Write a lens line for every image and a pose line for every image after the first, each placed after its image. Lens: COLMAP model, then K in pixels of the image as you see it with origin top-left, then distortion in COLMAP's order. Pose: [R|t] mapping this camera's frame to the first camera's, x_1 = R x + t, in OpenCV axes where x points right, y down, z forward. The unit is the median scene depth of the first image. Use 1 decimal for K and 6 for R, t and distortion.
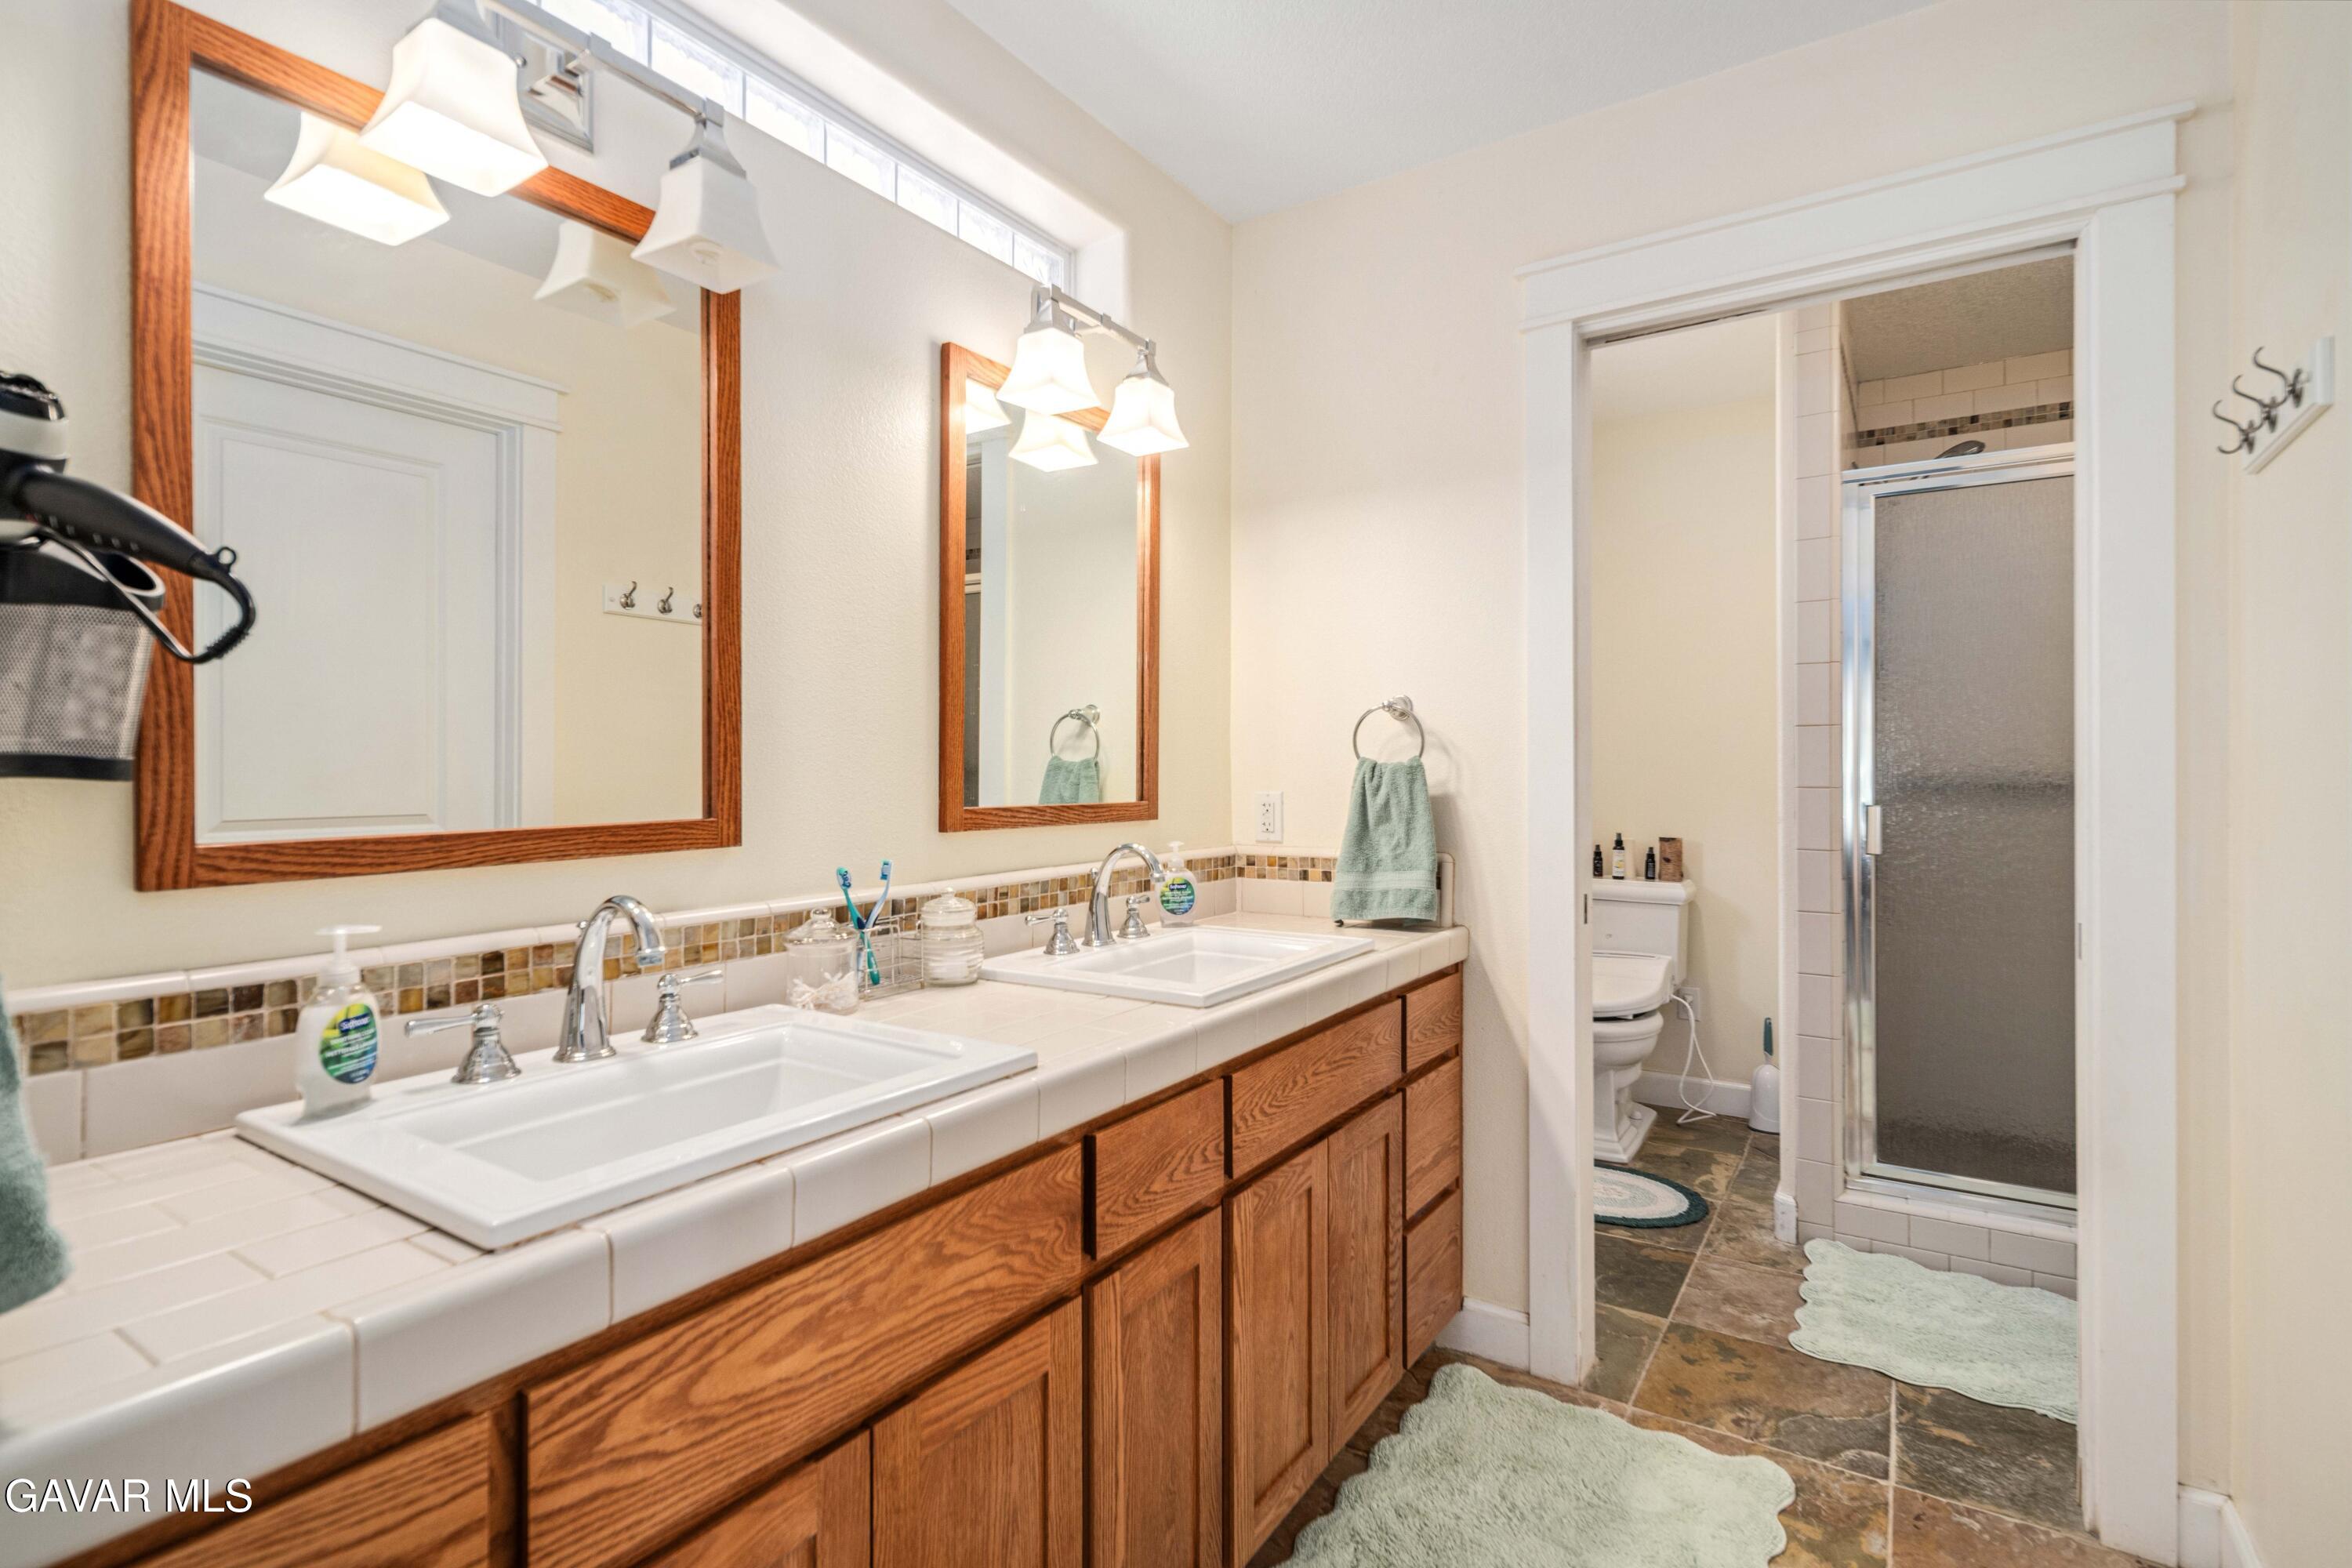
lens RADIAL K [[1132.6, 0, 1157.1], [0, 1132.6, 765.4], [0, 0, 1]] dist [-0.000188, 0.000494]
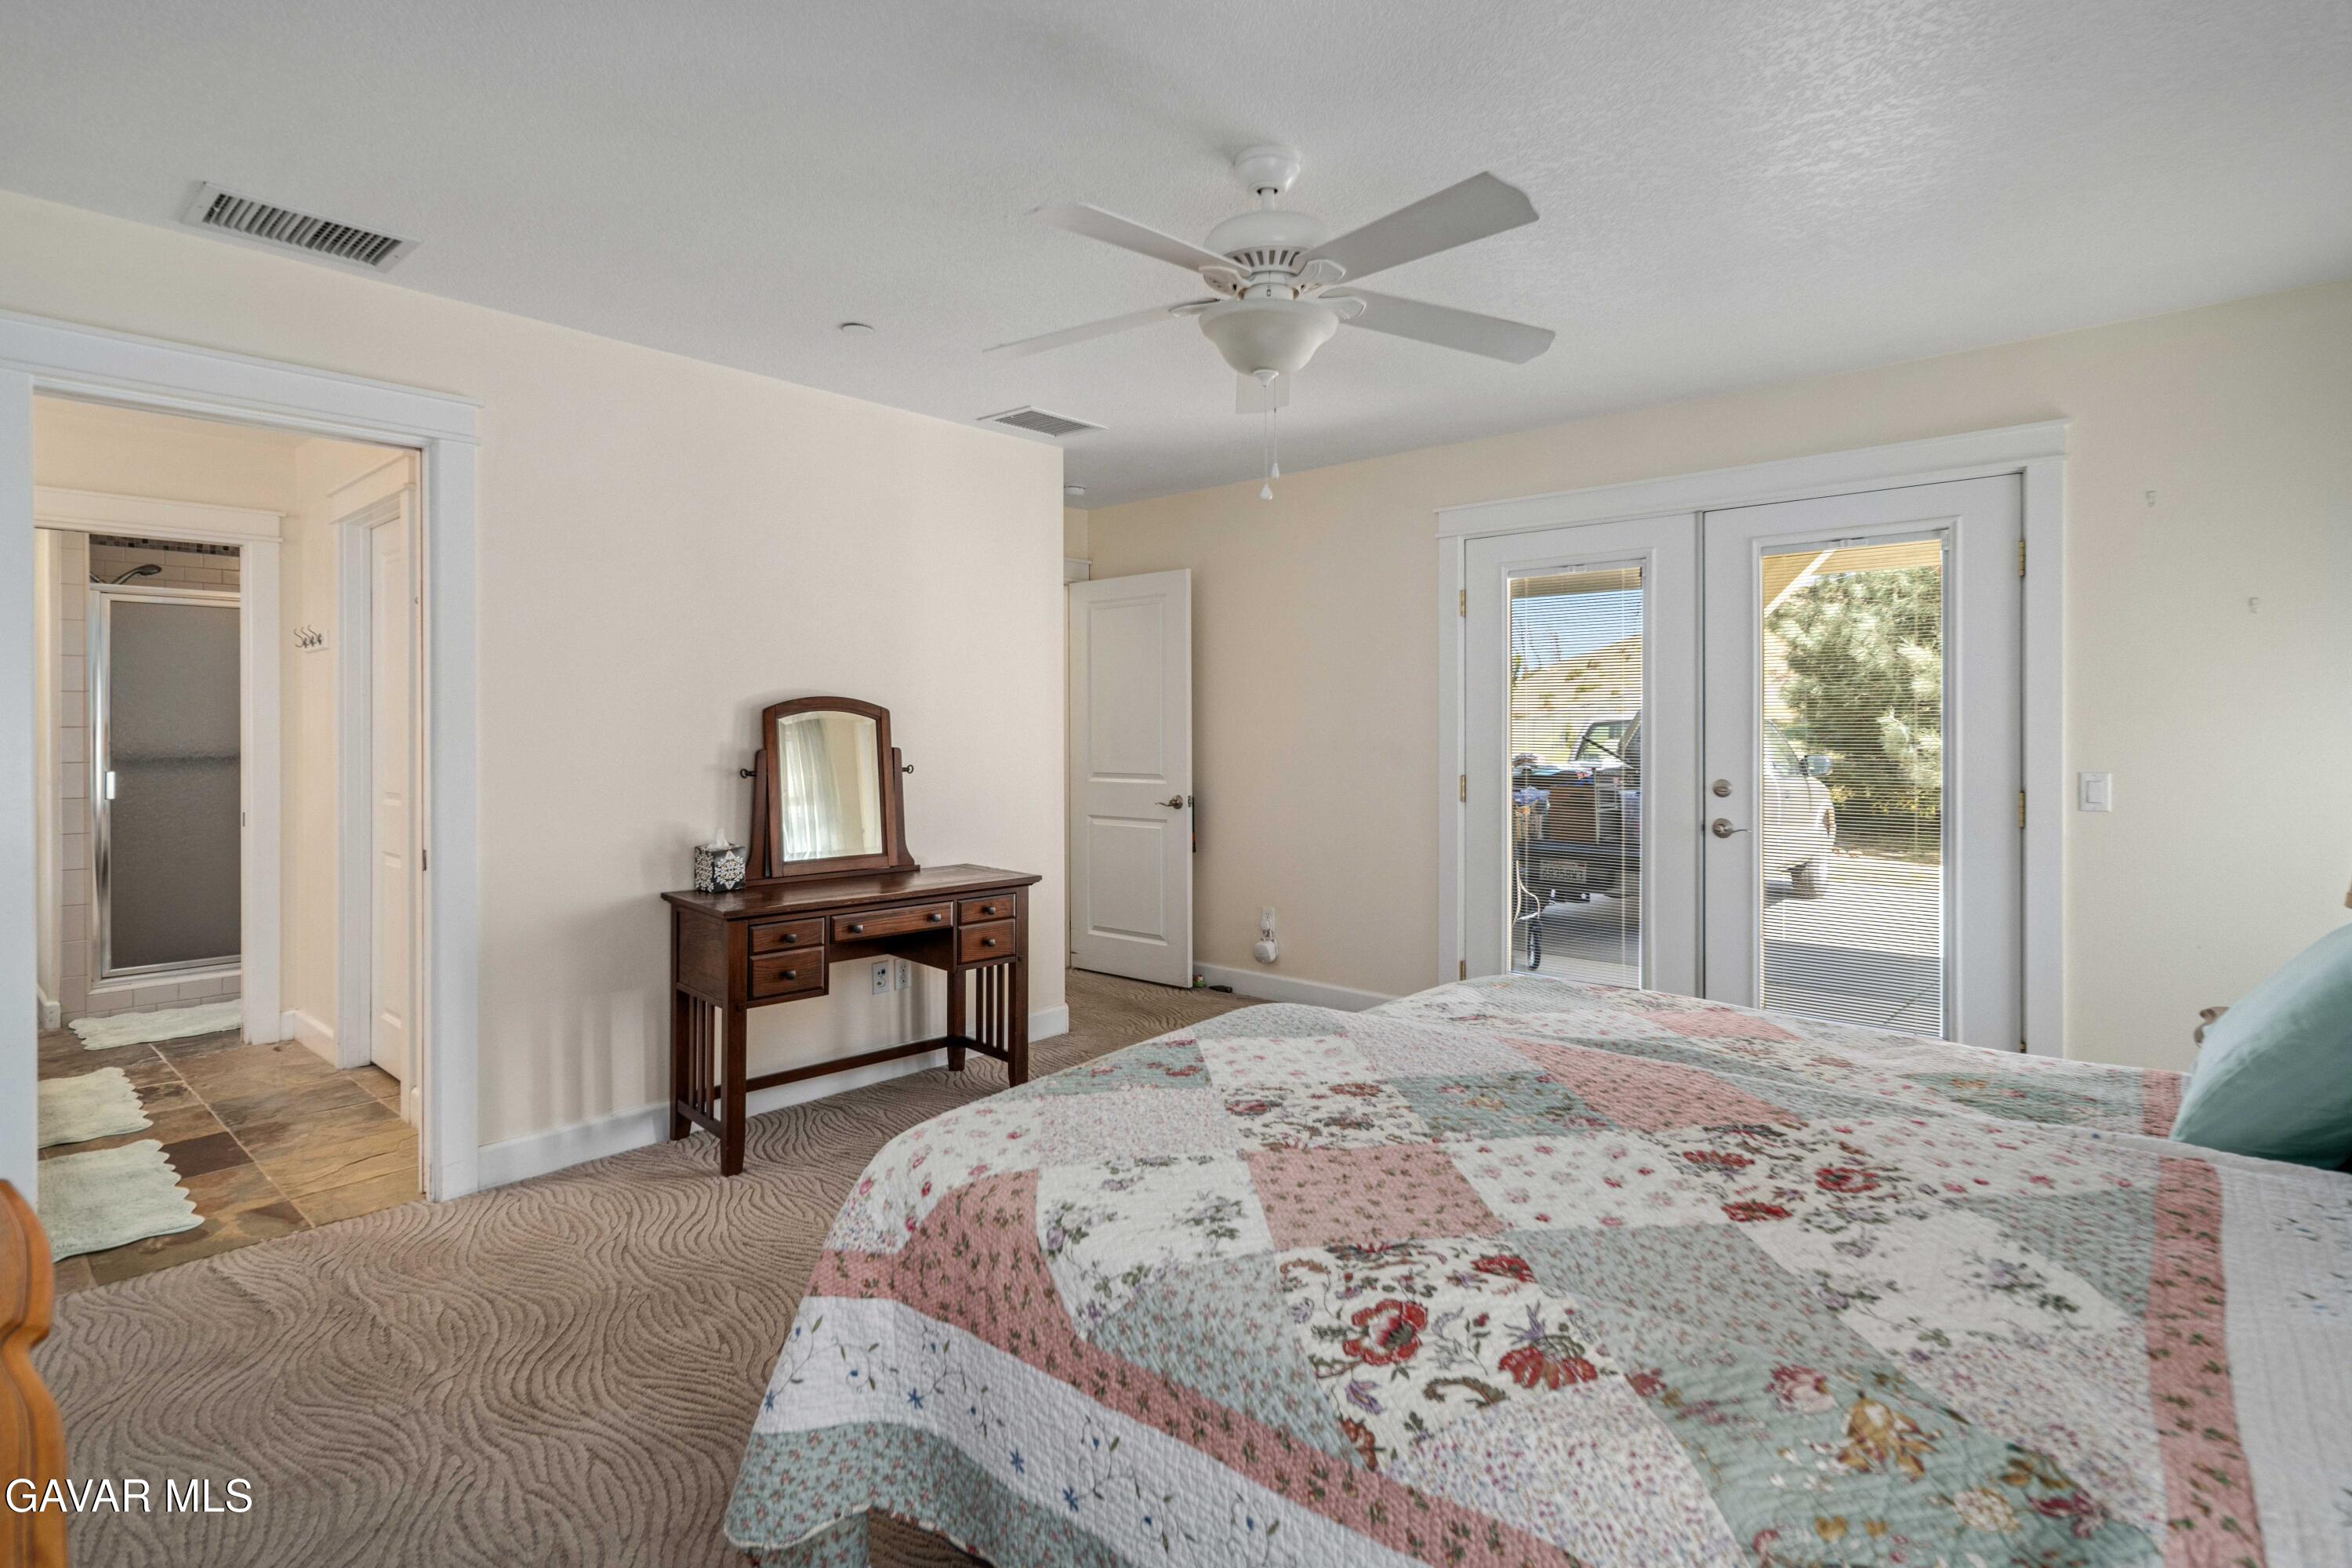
lens RADIAL K [[1168.3, 0, 1172.9], [0, 1168.3, 738.4], [0, 0, 1]] dist [0.001396, 0.000450]
pose [[0.162088, -0.001021, 0.986776, -0.964493], [-0.000094, 0.999999, 0.001050, -0.017329], [-0.986776, -0.000263, 0.162087, -0.987726]]
